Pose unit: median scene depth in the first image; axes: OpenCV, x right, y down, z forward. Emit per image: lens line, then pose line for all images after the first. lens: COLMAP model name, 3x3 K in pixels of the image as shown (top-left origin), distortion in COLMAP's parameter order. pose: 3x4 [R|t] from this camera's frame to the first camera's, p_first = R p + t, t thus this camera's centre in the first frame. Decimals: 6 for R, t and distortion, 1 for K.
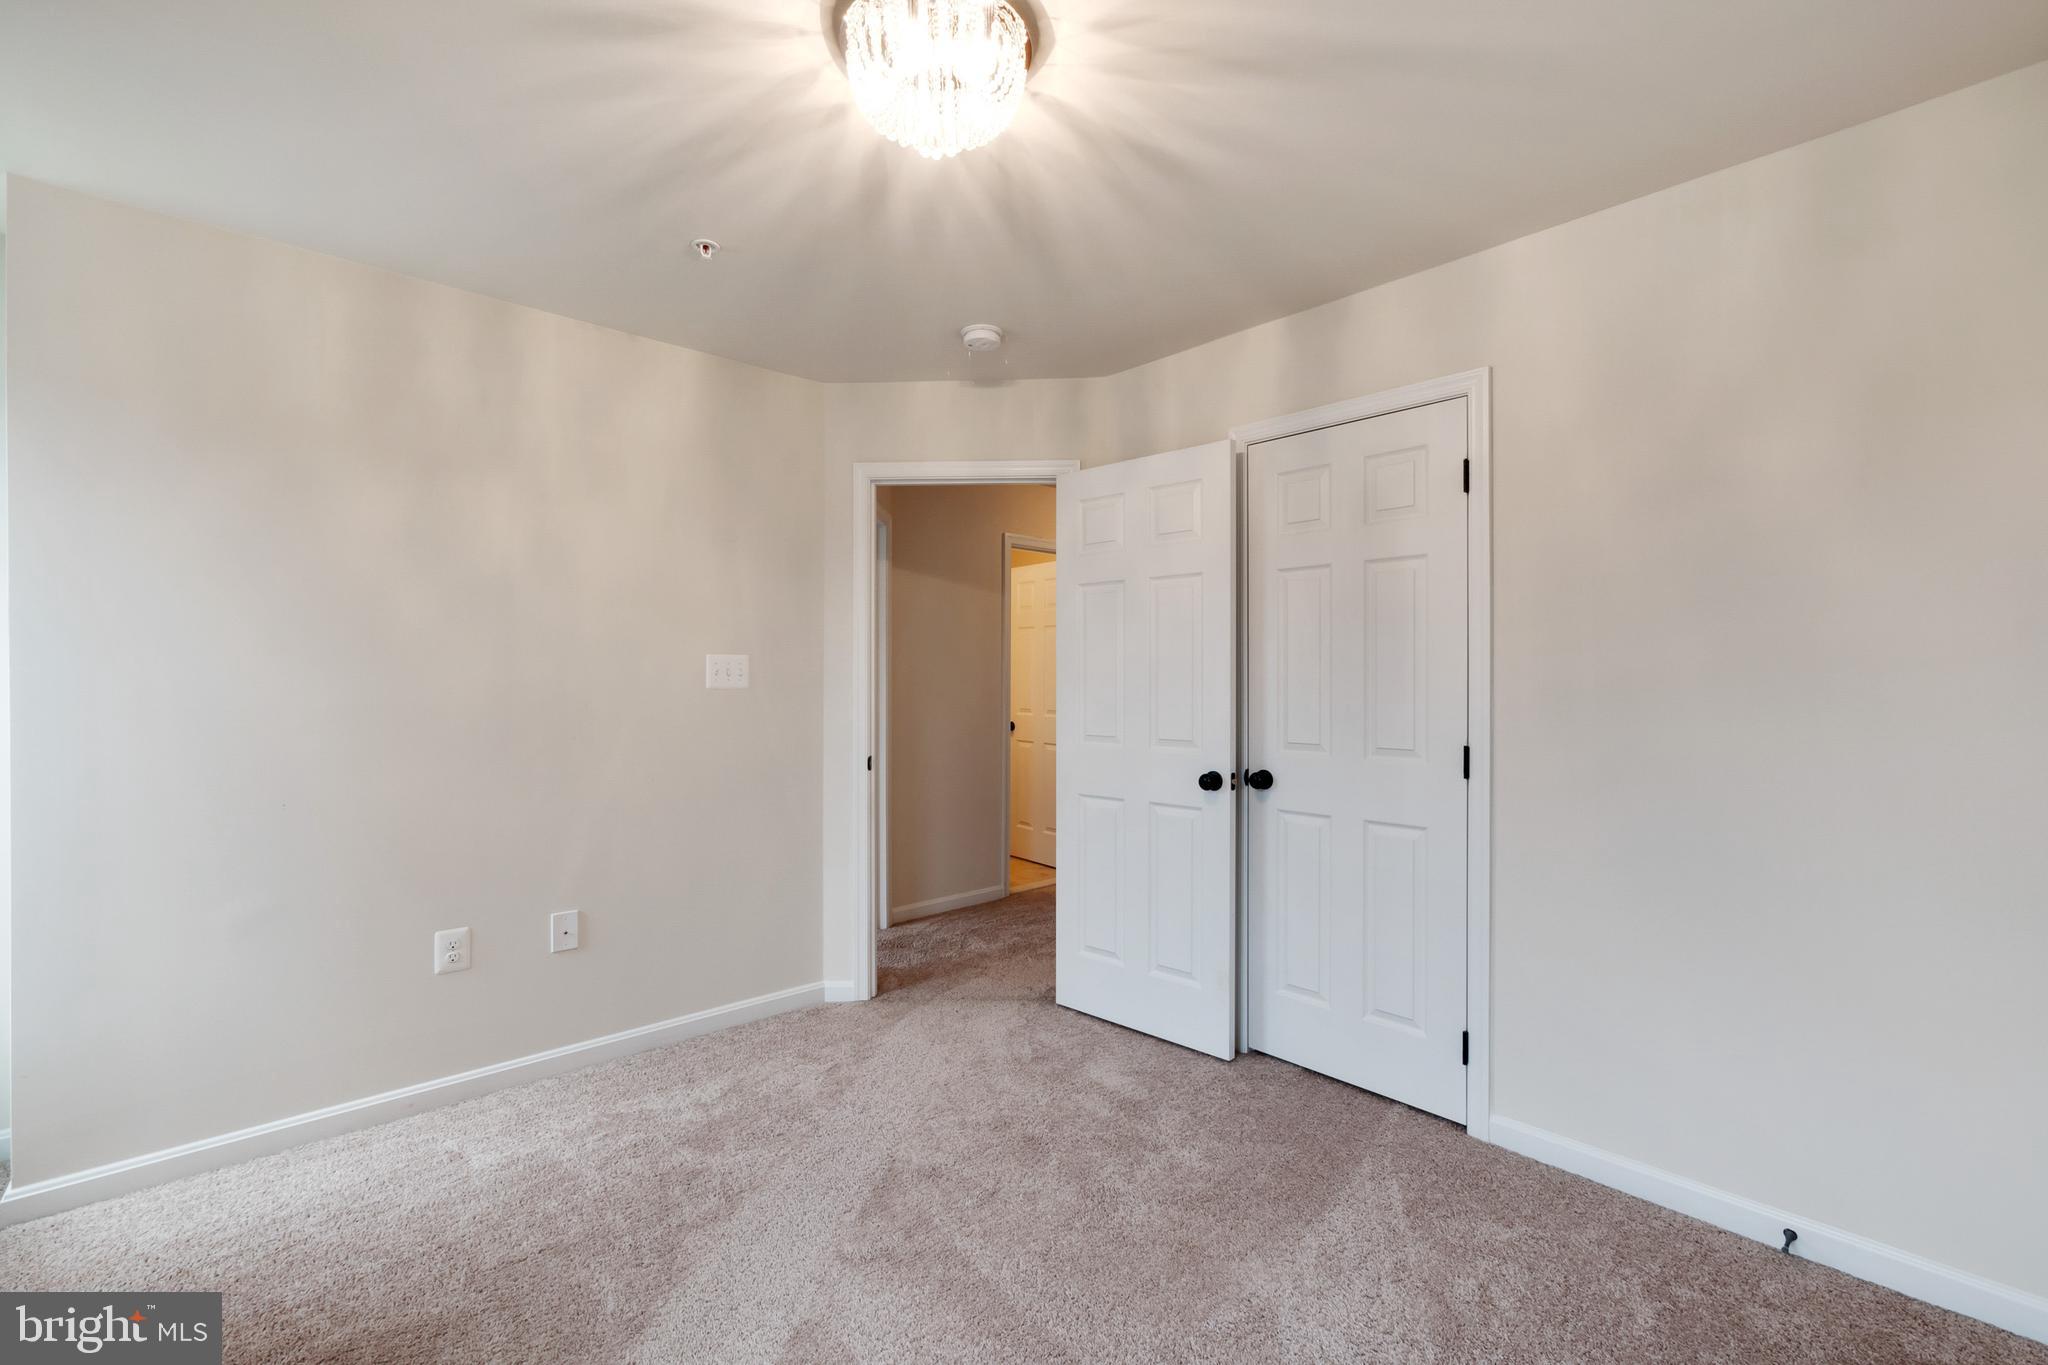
lens RADIAL K [[892.0, 0, 1022.0], [0, 892.0, 692.6], [0, 0, 1]] dist [0.004797, 0.000702]
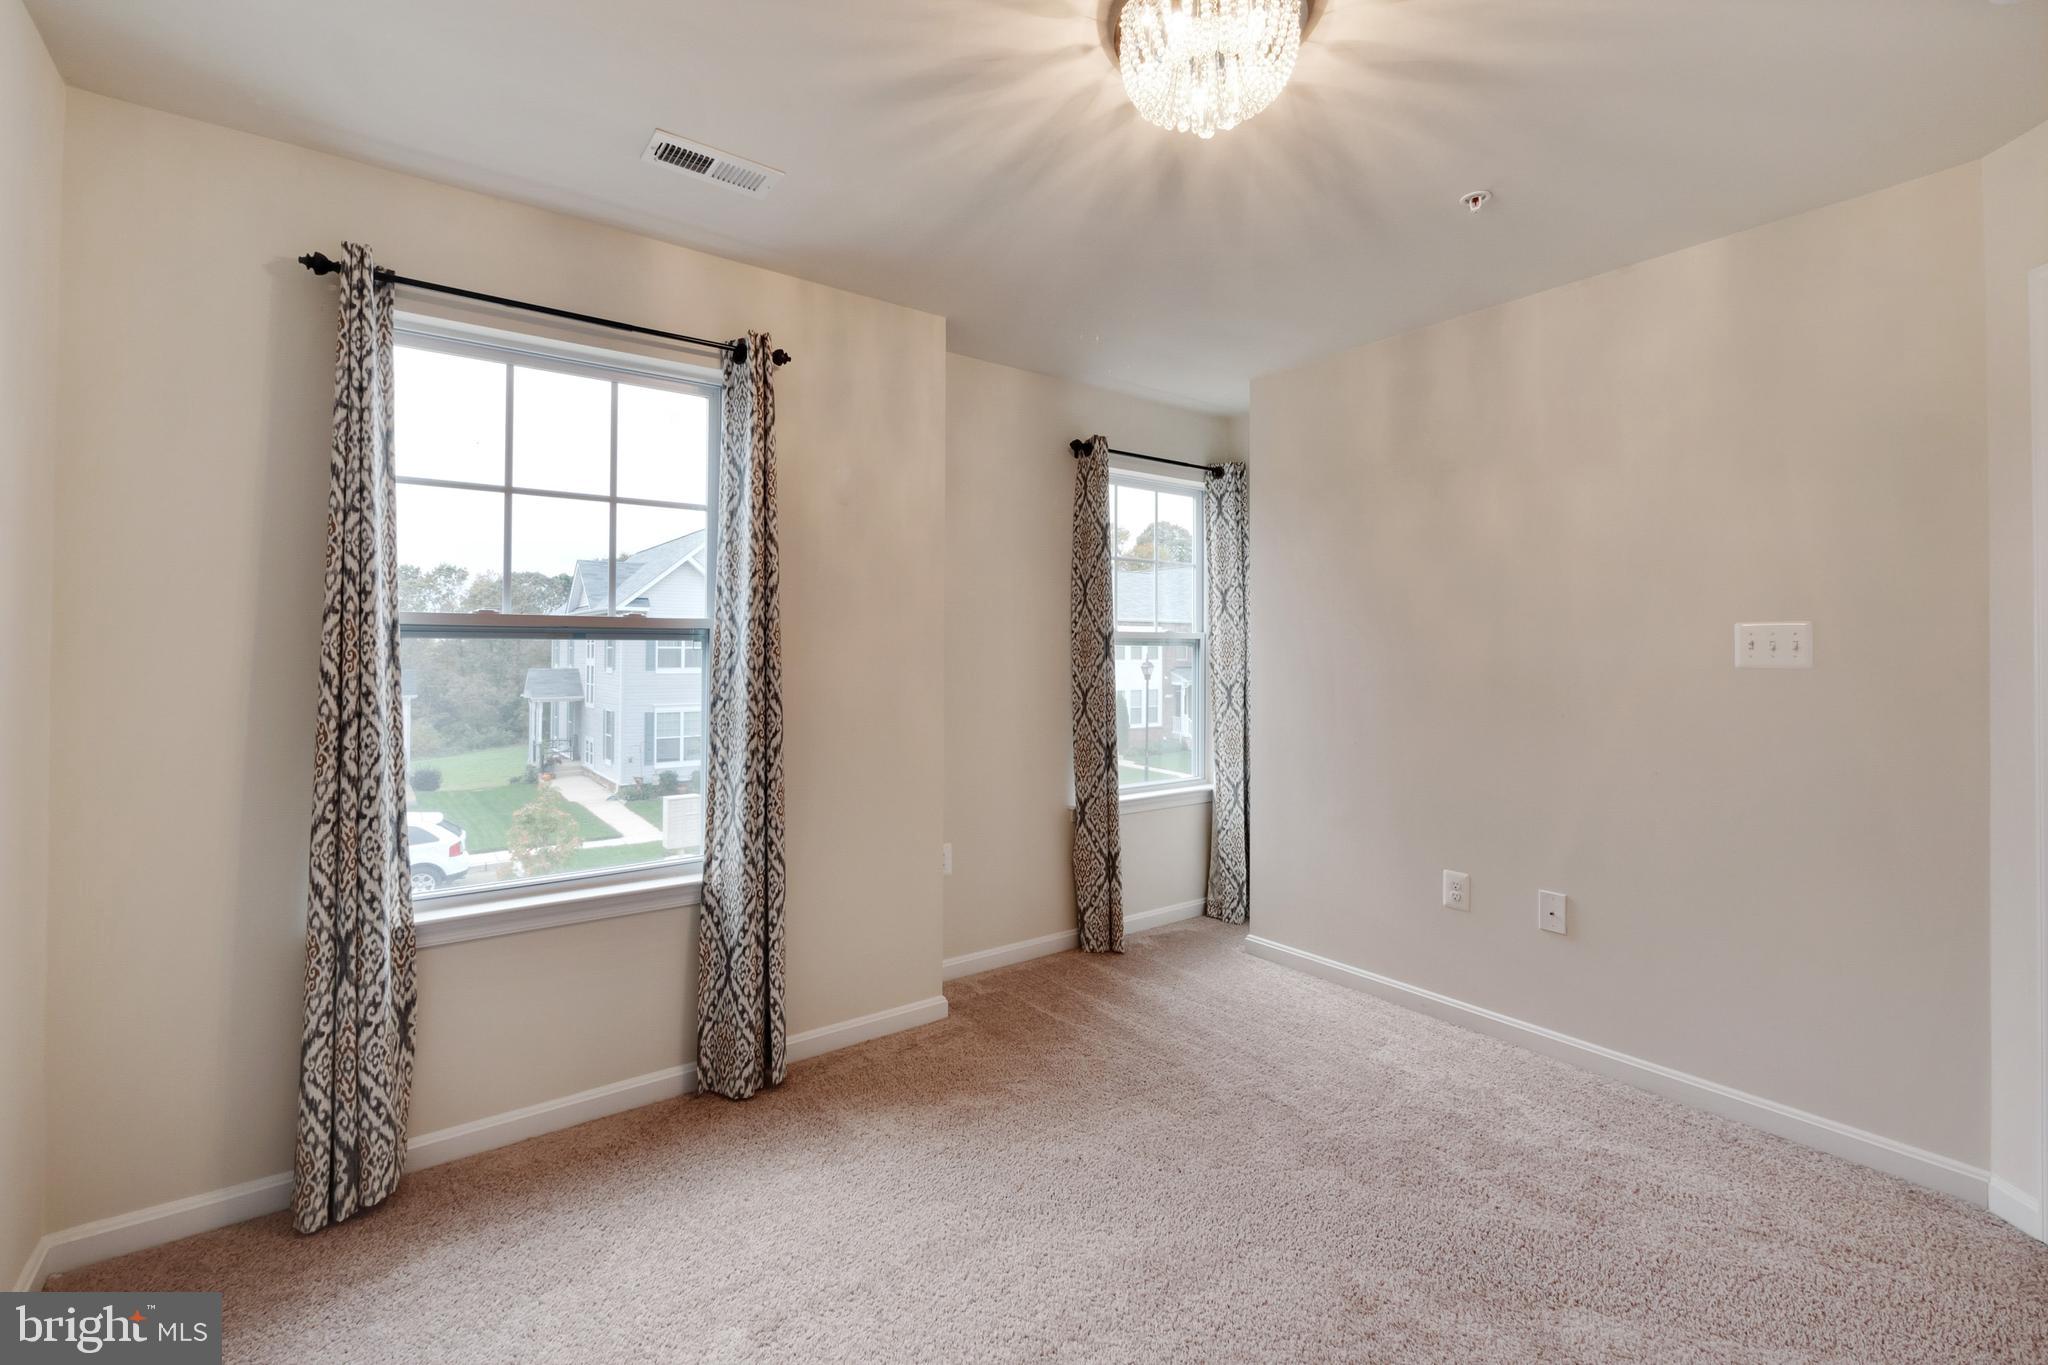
lens RADIAL K [[892.0, 0, 1003.0], [0, 892.0, 644.5], [0, 0, 1]] dist [0.004797, 0.000702]
pose [[-0.107806, -0.006102, -0.994153, 0.561642], [-0.019619, 0.999799, -0.004009, -0.009931], [0.993978, 0.019072, -0.107904, 0.535462]]
